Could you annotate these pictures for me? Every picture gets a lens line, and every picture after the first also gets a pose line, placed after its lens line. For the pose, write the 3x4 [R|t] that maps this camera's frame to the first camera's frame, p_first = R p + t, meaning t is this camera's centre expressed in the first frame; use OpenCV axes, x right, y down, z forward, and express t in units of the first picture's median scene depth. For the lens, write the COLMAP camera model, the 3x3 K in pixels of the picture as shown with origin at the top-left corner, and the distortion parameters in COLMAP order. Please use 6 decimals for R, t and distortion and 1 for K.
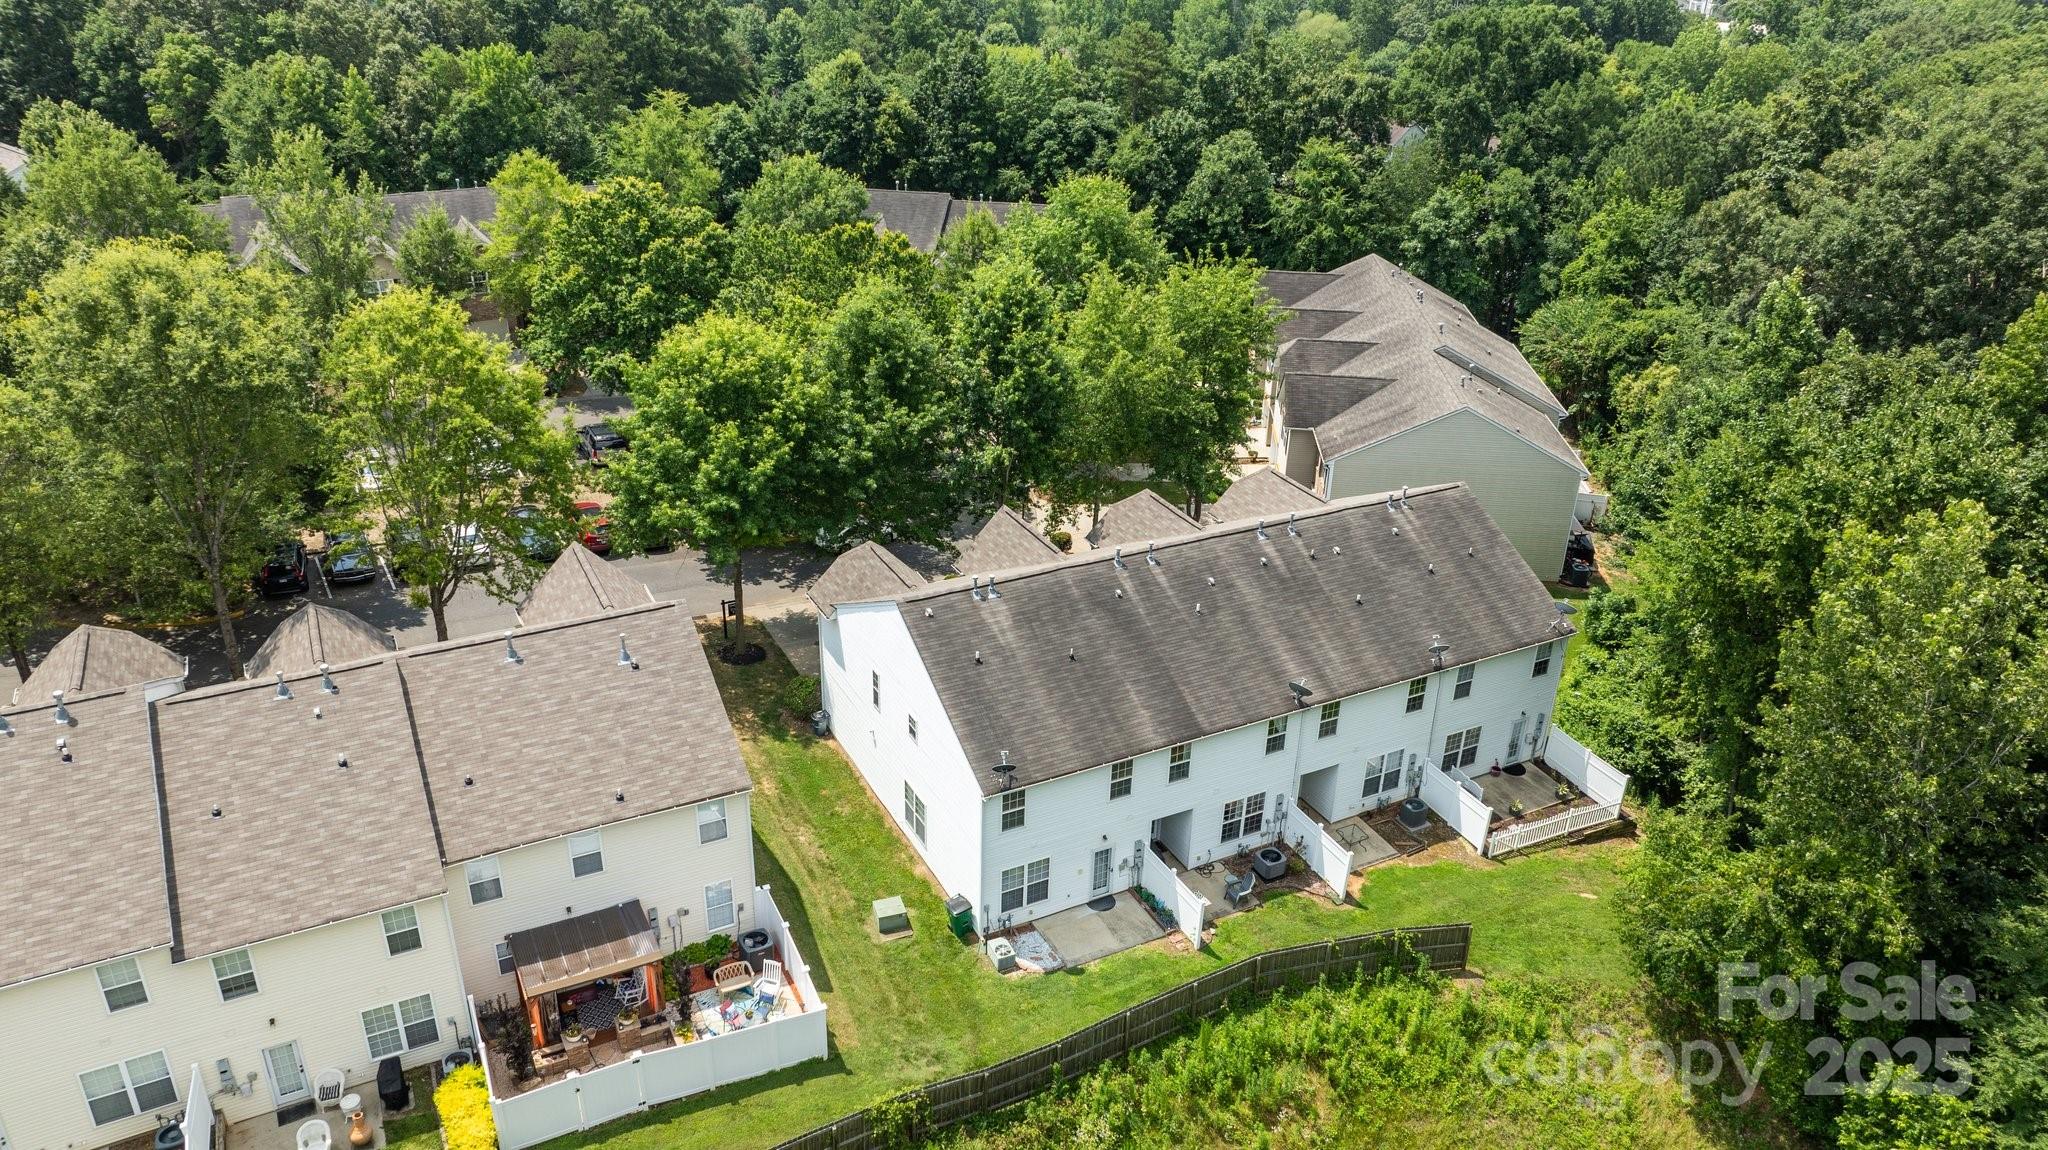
lens RADIAL K [[1442.2, 0, 1021.2], [0, 1442.2, 574.7], [0, 0, 1]] dist [-0.036257, 0.034866]
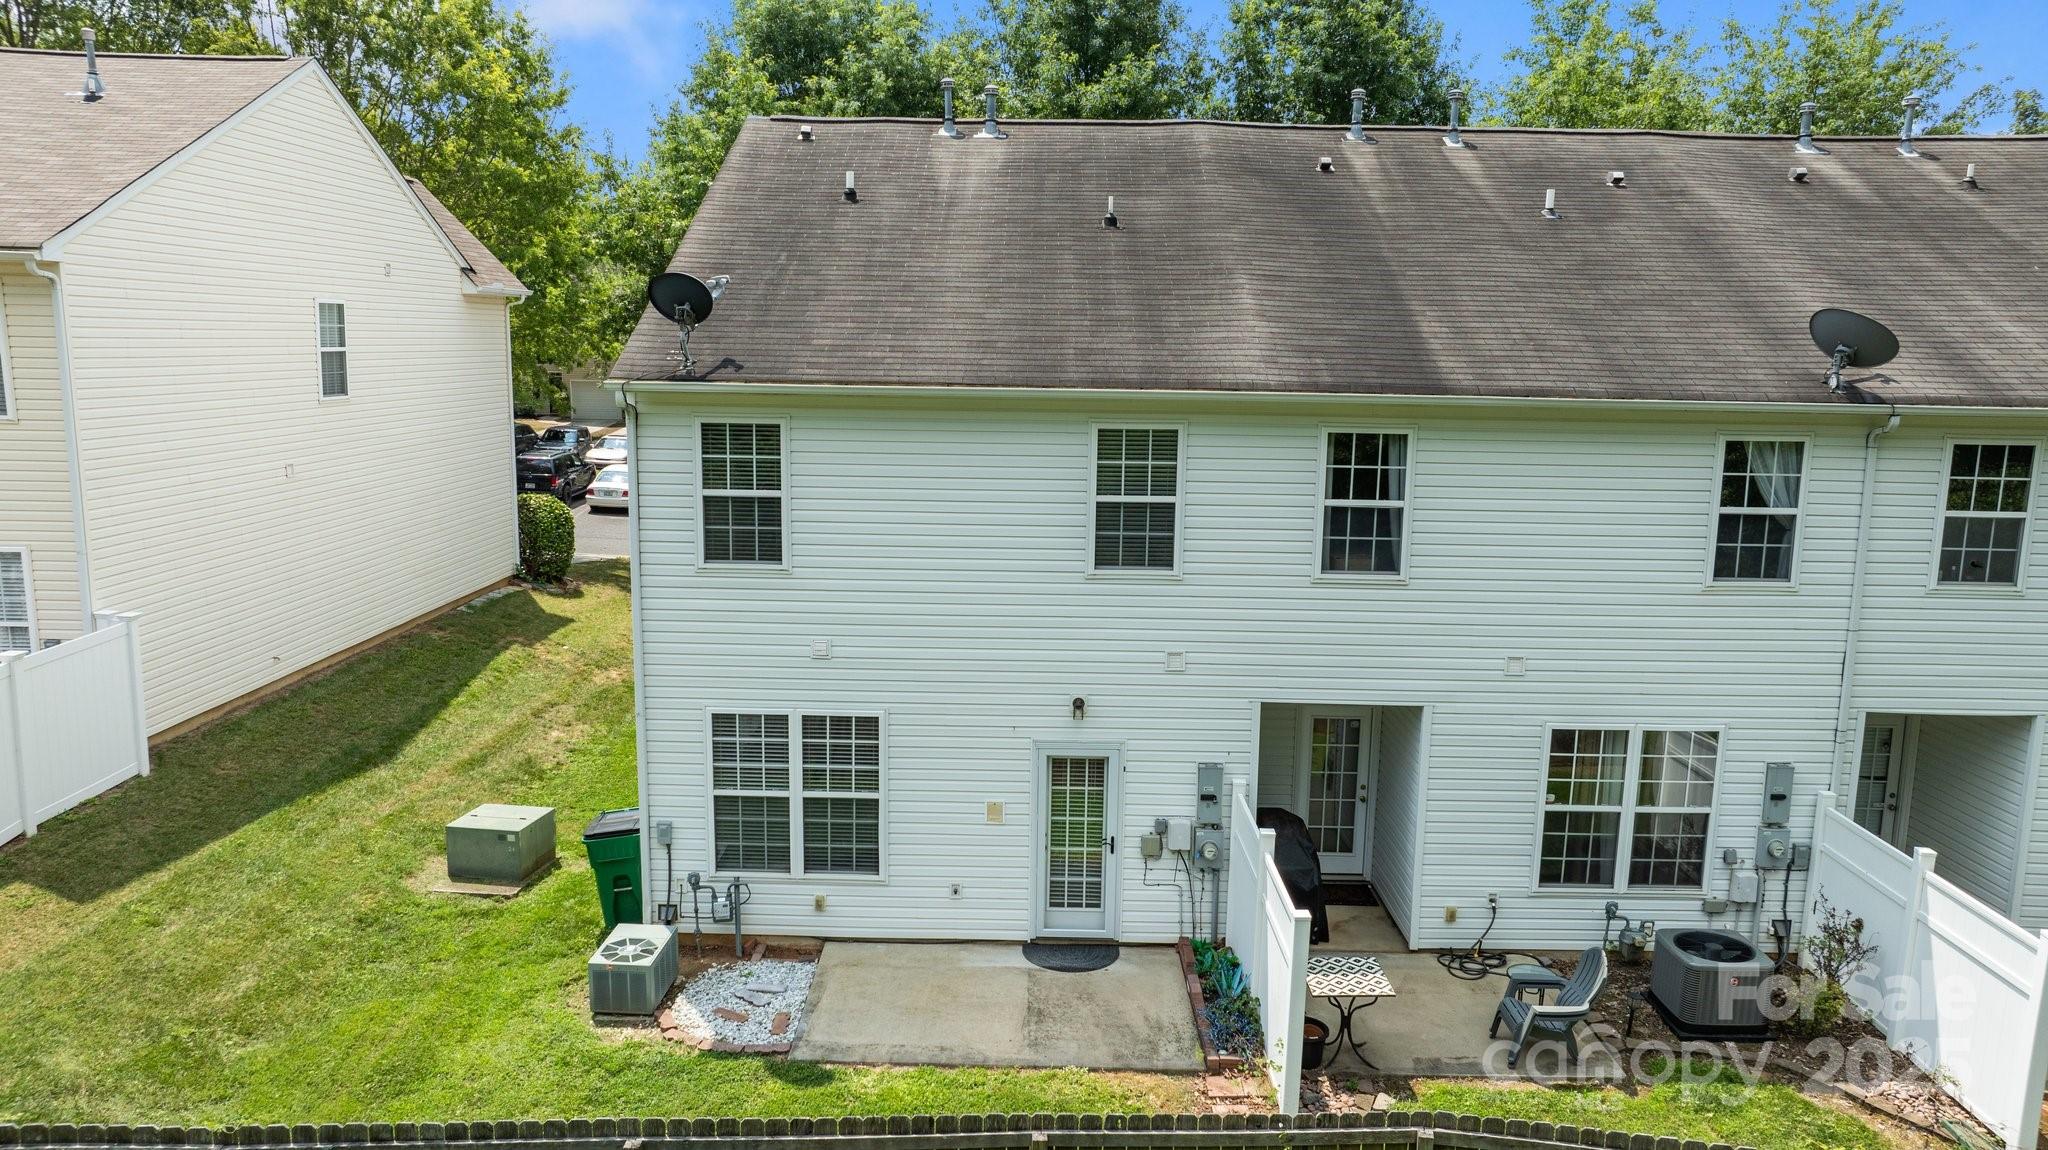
lens RADIAL K [[1442.2, 0, 1023.3], [0, 1442.2, 580.5], [0, 0, 1]] dist [-0.036257, 0.034866]
pose [[0.883342, 0.068047, -0.463764, 0.179660], [-0.203763, 0.946775, -0.249195, 0.224889], [0.422123, 0.314622, 0.850191, 0.689166]]
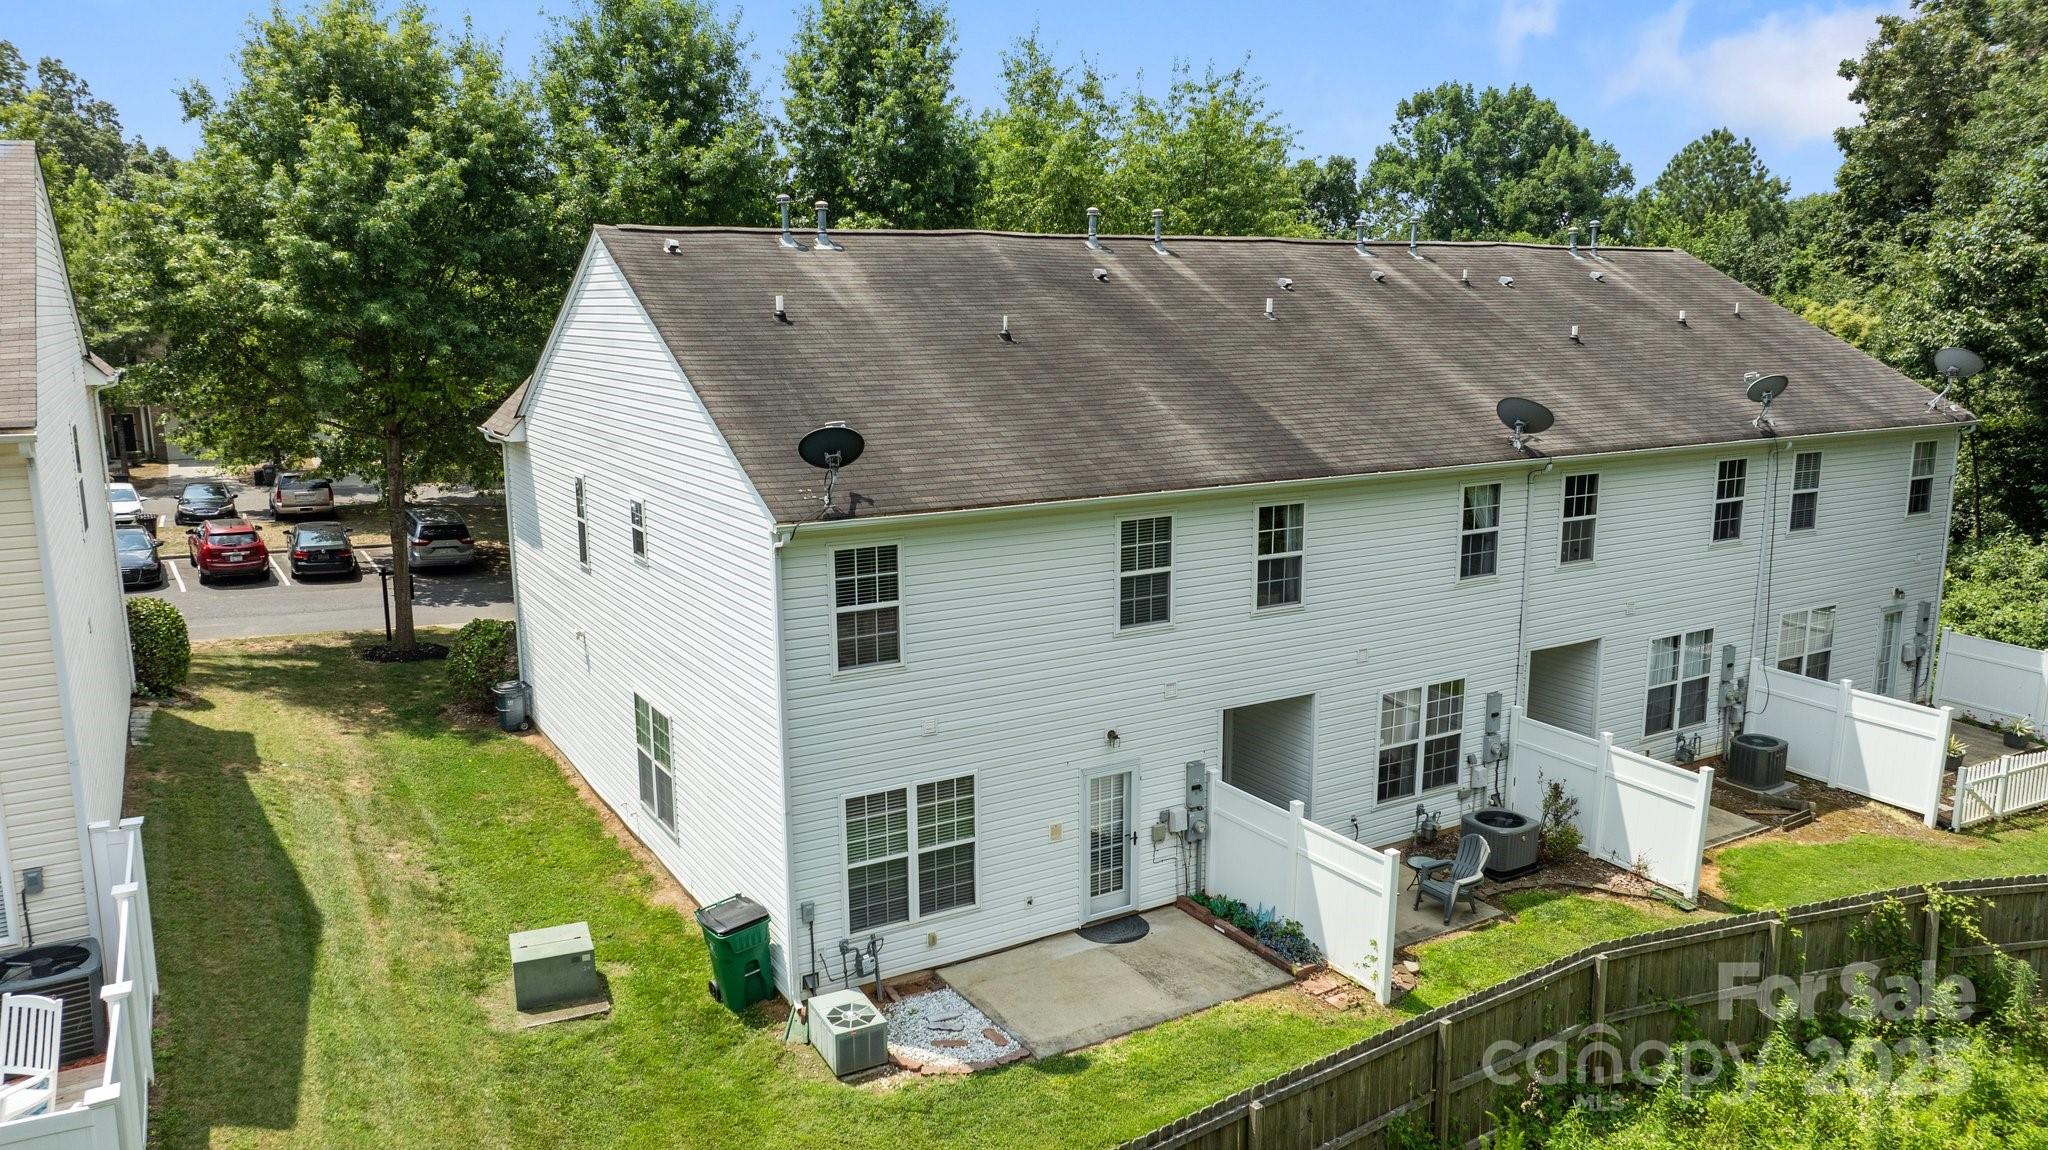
lens RADIAL K [[1442.2, 0, 1026.3], [0, 1442.2, 577.3], [0, 0, 1]] dist [-0.036257, 0.034866]
pose [[0.997635, -0.041534, 0.054773, 0.013937], [0.054625, 0.962728, -0.264898, 0.231905], [-0.041730, 0.267263, 0.962720, 0.579991]]
